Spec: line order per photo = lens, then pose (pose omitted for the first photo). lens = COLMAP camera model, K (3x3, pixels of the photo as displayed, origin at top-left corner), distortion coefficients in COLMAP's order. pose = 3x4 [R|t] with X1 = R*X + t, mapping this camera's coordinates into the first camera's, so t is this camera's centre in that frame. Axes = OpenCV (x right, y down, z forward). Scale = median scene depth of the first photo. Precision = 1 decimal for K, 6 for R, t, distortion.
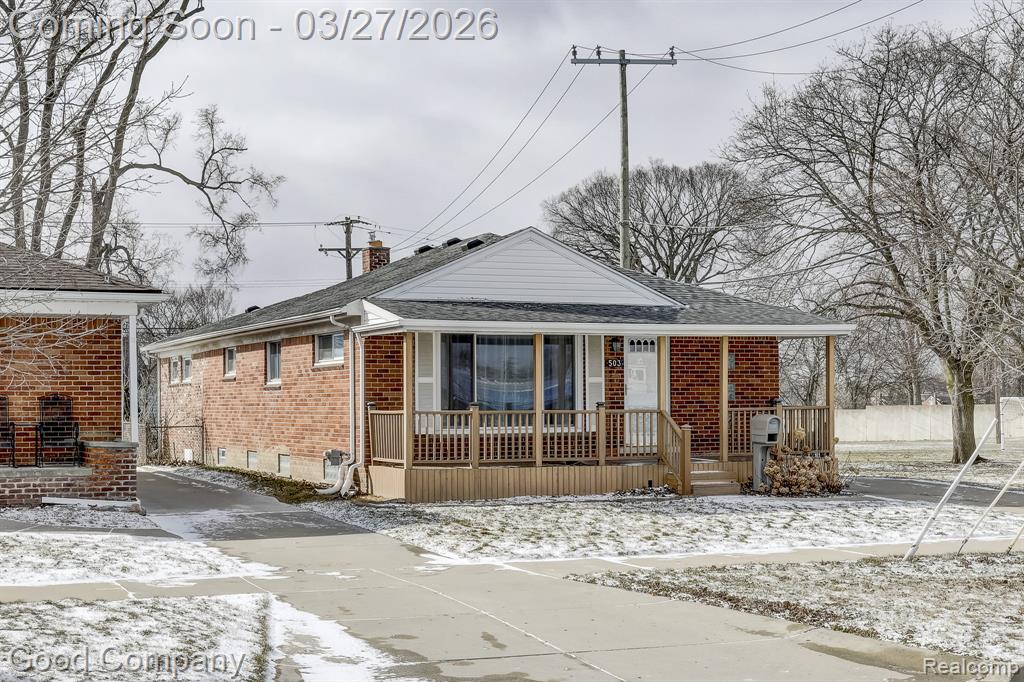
lens RADIAL K [[1571.1, 0, 512.0], [0, 1571.1, 341.0], [0, 0, 1]] dist [-0.009077, 0.008777]
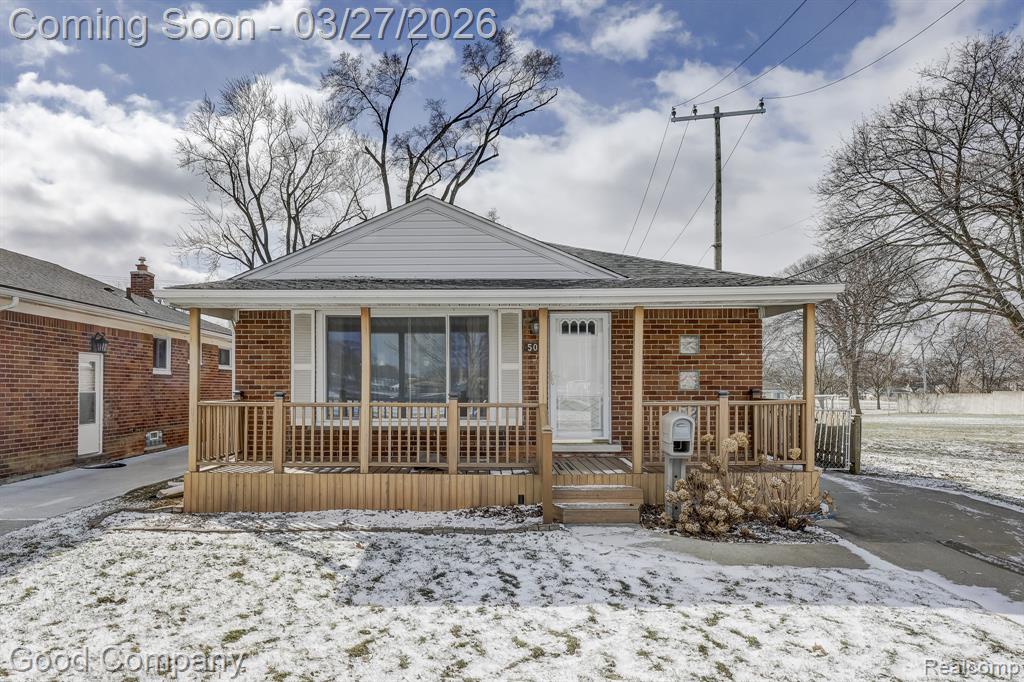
lens RADIAL K [[647.4, 0, 511.9], [0, 647.4, 373.9], [0, 0, 1]] dist [-0.007029, -0.004350]
pose [[0.902535, -0.002552, -0.430609, 0.209672], [0.011341, 0.999776, 0.017844, 0.022485], [0.430467, -0.020989, 0.902362, 0.678121]]
